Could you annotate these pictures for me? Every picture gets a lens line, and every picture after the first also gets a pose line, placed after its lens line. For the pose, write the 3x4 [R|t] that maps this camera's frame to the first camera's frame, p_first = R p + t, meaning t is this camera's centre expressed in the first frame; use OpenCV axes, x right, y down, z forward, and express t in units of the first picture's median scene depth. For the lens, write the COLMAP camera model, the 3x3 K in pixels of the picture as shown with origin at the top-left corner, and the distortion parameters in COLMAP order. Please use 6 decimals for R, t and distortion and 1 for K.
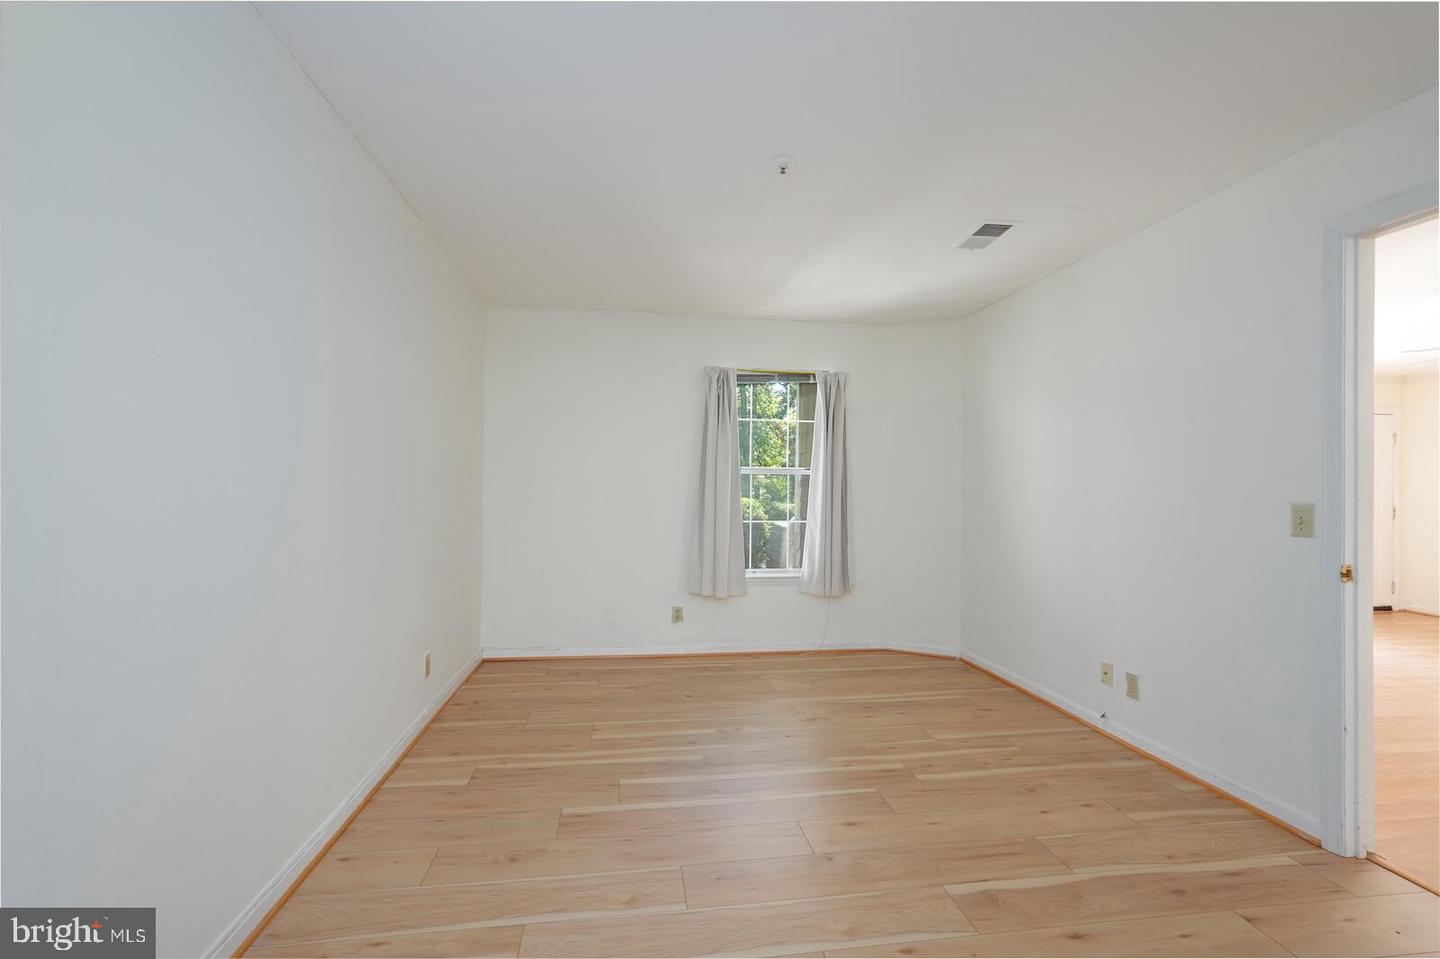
lens RADIAL K [[649.8, 0, 725.5], [0, 649.8, 482.3], [0, 0, 1]] dist [-0.014908, 0.007359]
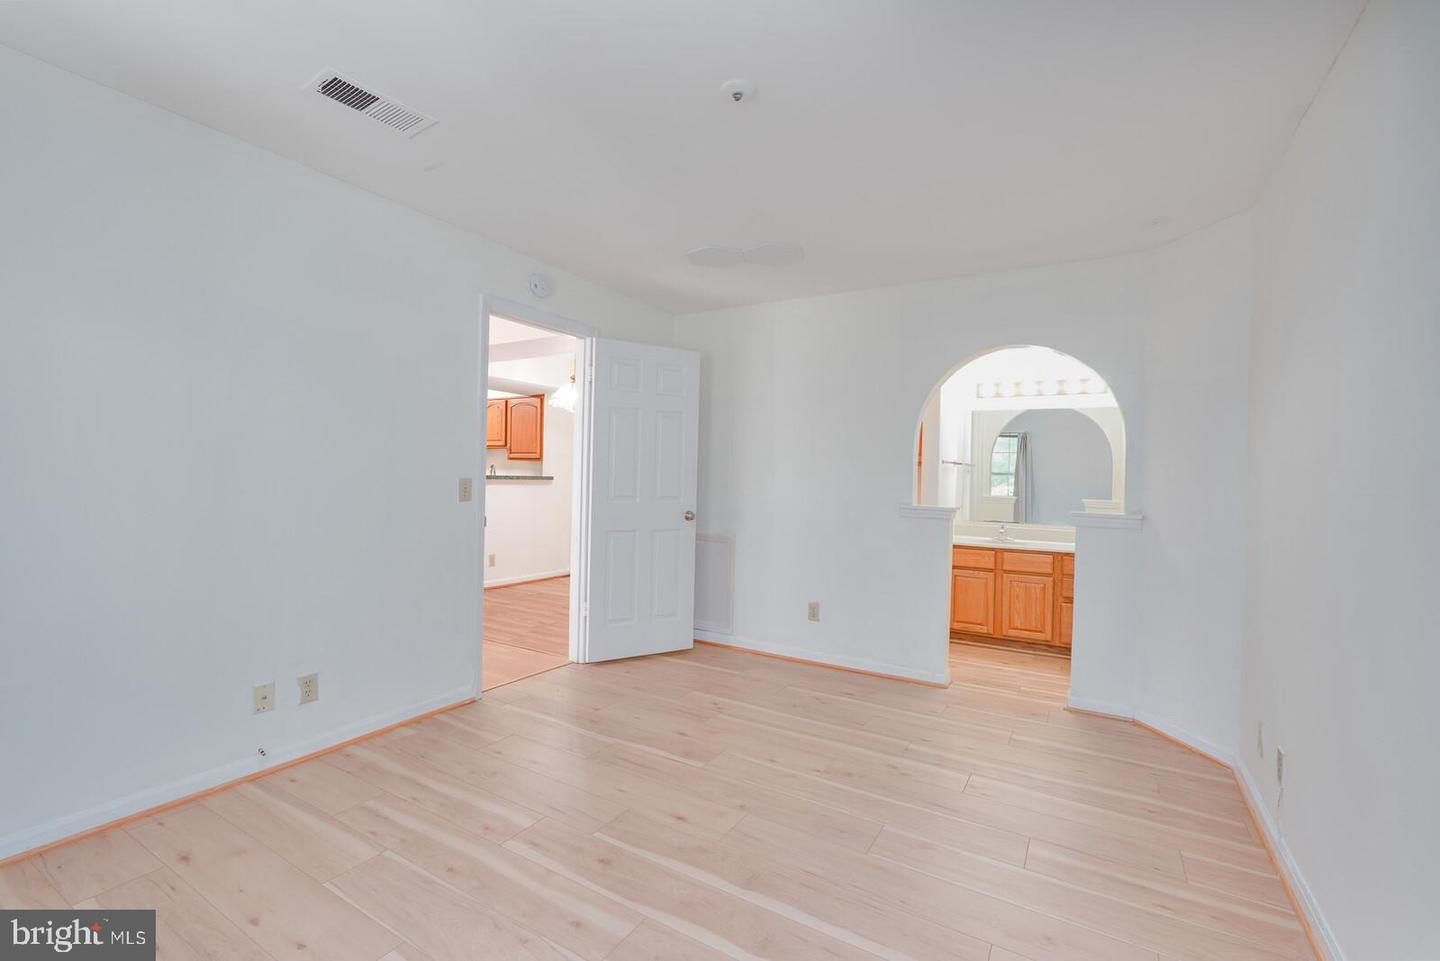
lens RADIAL K [[649.8, 0, 713.7], [0, 649.8, 483.3], [0, 0, 1]] dist [-0.014908, 0.007359]
pose [[-0.778588, -0.037548, 0.626411, -0.356474], [-0.037440, 0.999210, 0.013359, 0.003436], [-0.626418, -0.013052, -0.779378, 1.404030]]
